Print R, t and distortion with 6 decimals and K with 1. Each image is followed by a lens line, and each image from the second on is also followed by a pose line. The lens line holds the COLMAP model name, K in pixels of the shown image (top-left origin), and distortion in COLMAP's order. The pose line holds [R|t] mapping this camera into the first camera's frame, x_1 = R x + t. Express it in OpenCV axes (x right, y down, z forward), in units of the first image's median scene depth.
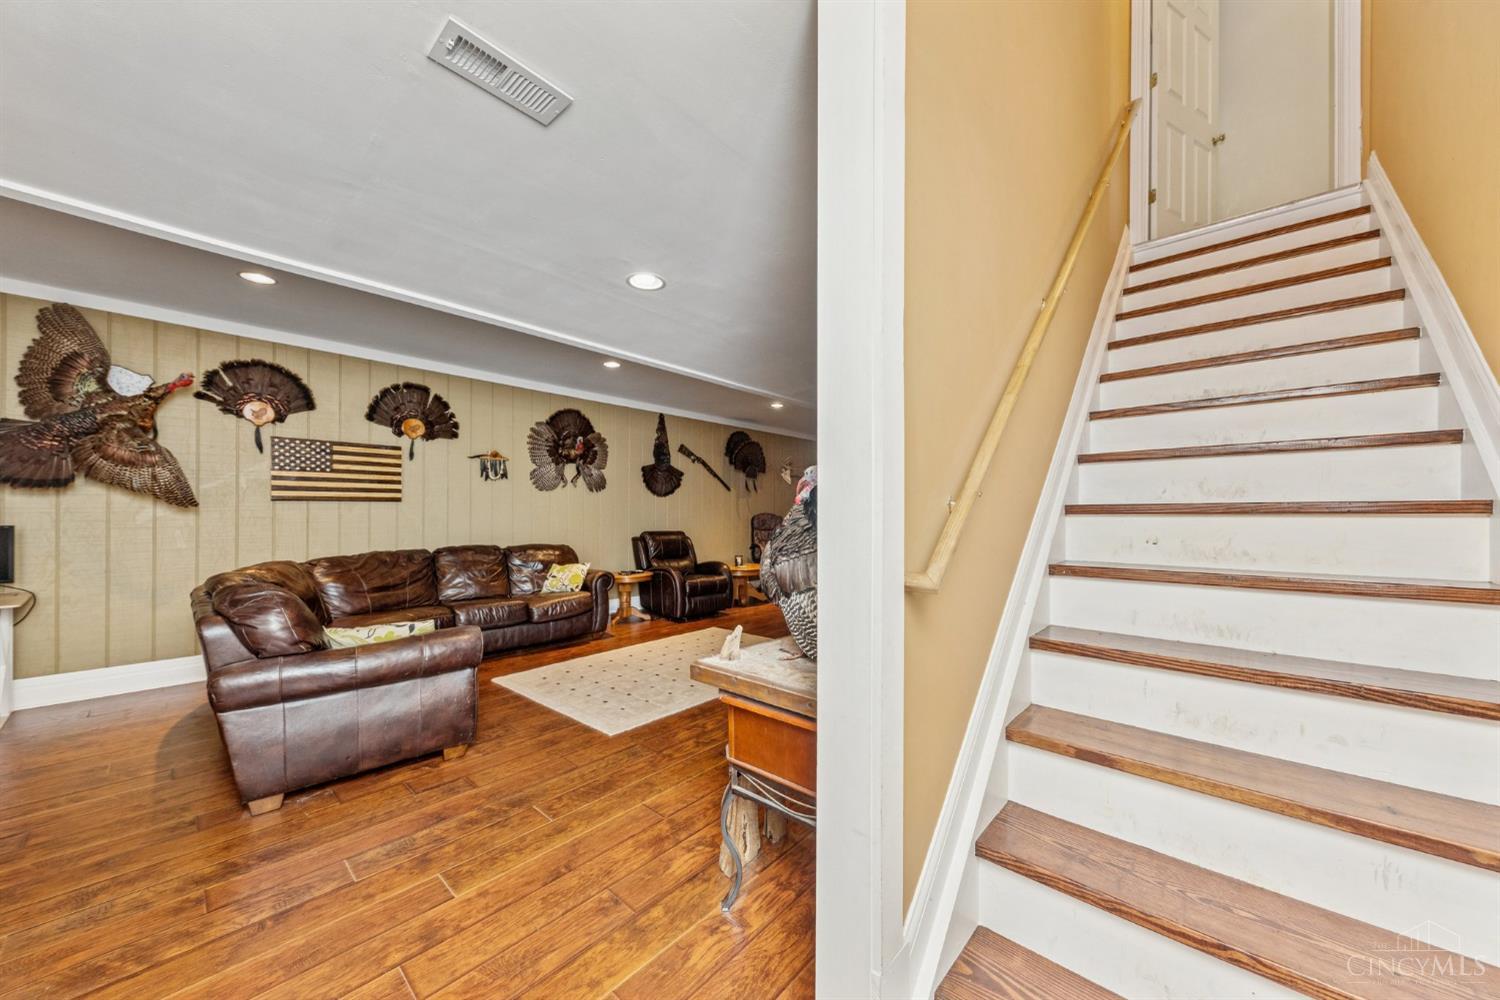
lens RADIAL K [[522.3, 0, 761.0], [0, 522.3, 521.9], [0, 0, 1]] dist [0.008369, -0.003115]
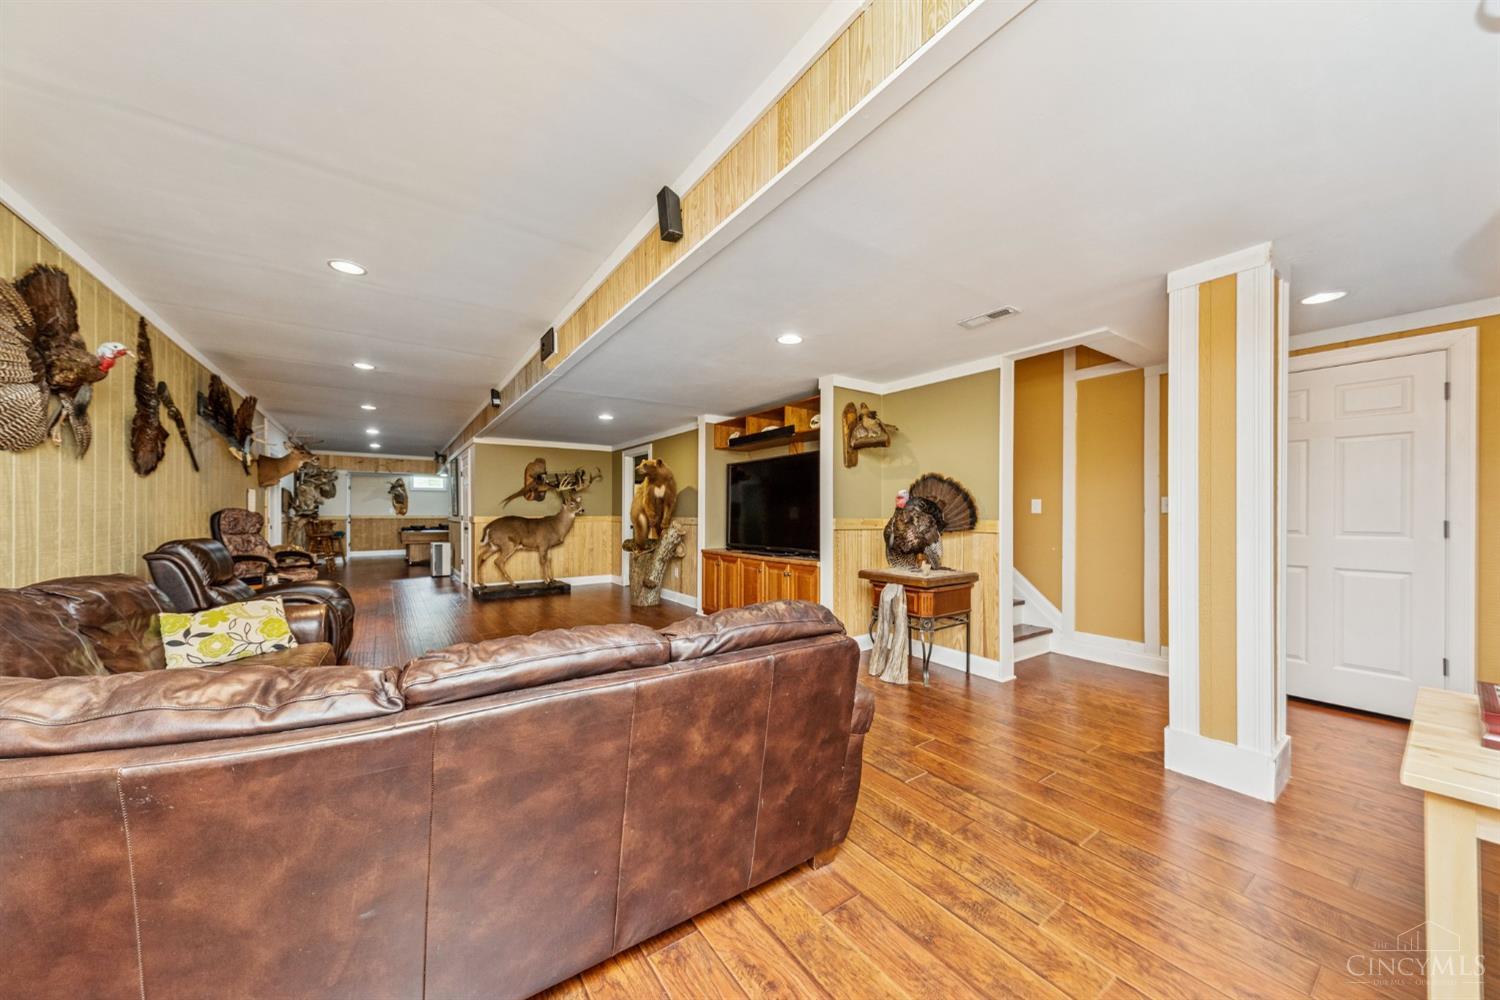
lens RADIAL K [[522.3, 0, 734.6], [0, 522.3, 521.4], [0, 0, 1]] dist [0.008369, -0.003115]
pose [[0.240914, -0.016741, 0.970402, -0.823761], [0.012789, 0.999819, 0.014073, -0.003122], [-0.970462, 0.009020, 0.241085, 0.426339]]
